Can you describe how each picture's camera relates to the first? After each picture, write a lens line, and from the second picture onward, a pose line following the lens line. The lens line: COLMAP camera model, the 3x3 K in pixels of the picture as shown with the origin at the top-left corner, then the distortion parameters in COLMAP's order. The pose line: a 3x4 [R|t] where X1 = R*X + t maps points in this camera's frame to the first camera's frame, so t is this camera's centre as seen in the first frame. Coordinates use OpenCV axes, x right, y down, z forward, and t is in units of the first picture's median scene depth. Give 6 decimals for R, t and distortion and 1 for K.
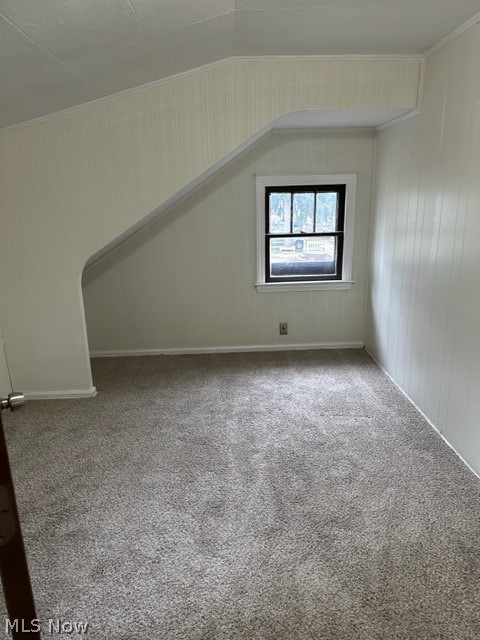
lens RADIAL K [[435.1, 0, 240.0], [0, 435.1, 320.0], [0, 0, 1]] dist [0.101887, -0.217282]
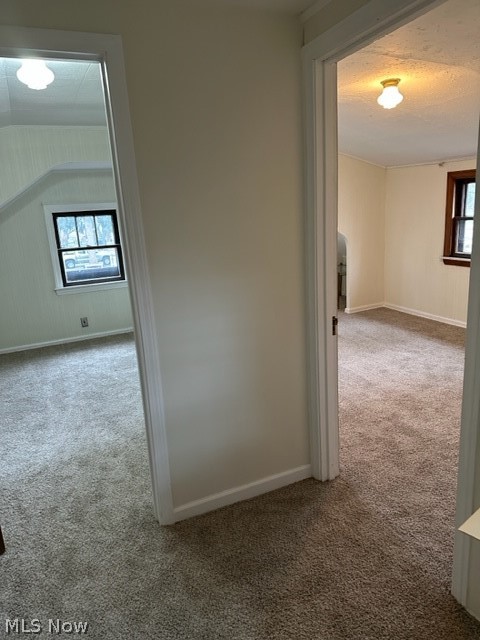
lens RADIAL K [[435.1, 0, 240.0], [0, 435.1, 320.0], [0, 0, 1]] dist [0.101887, -0.217282]
pose [[0.910355, -0.127923, 0.393560, 0.011390], [0.140191, 0.990121, -0.002451, 0.092217], [-0.389359, 0.057404, 0.919295, -0.403264]]
